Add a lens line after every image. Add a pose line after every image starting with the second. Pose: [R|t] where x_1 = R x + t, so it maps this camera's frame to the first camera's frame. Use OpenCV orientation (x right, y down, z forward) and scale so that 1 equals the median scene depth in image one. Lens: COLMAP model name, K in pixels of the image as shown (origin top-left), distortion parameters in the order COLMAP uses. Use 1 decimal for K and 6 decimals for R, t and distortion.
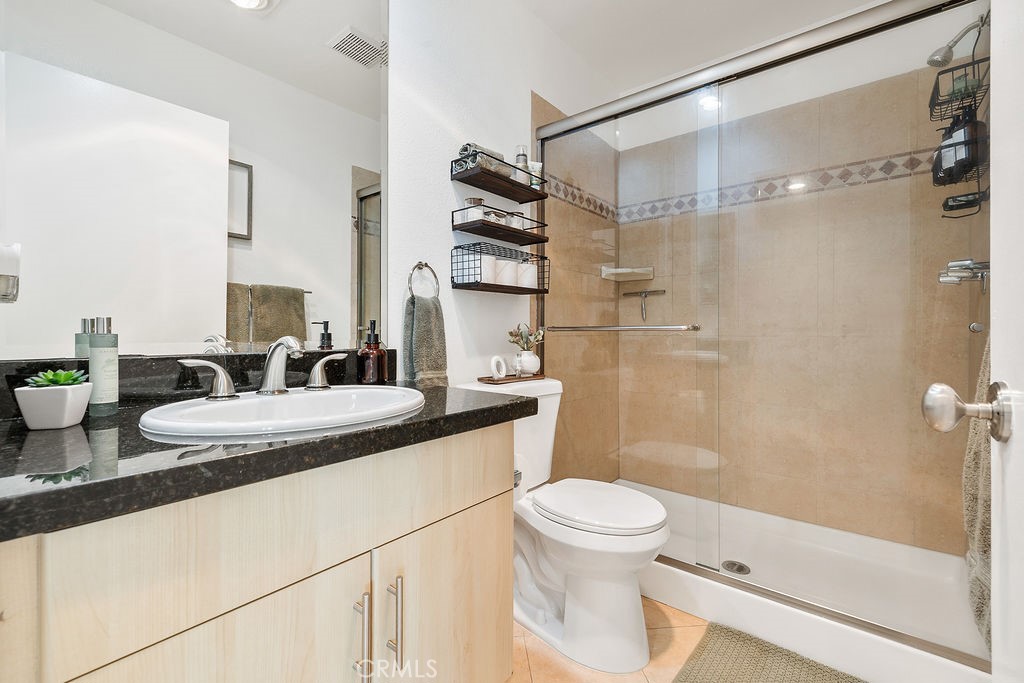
lens RADIAL K [[440.6, 0, 512.7], [0, 440.6, 336.7], [0, 0, 1]] dist [0.000251, -0.000164]
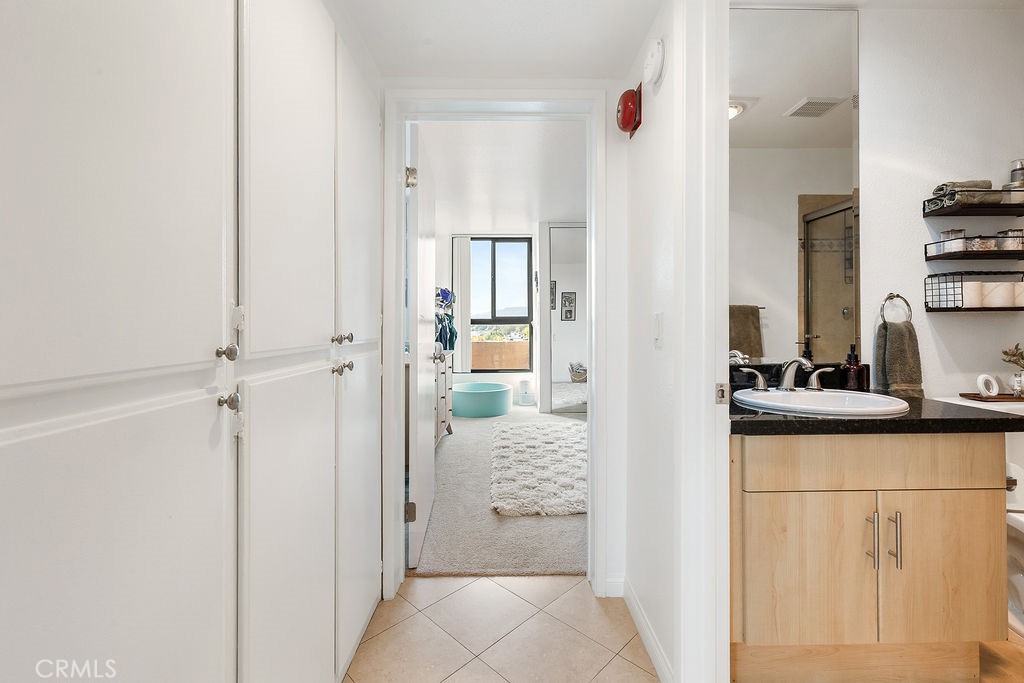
lens RADIAL K [[438.7, 0, 511.2], [0, 438.7, 321.0], [0, 0, 1]] dist [0.001068, -0.000286]
pose [[0.650176, -0.012742, -0.759677, 0.028861], [-0.002033, 0.999827, -0.018510, -0.068214], [0.759781, 0.013579, 0.650037, -0.592118]]
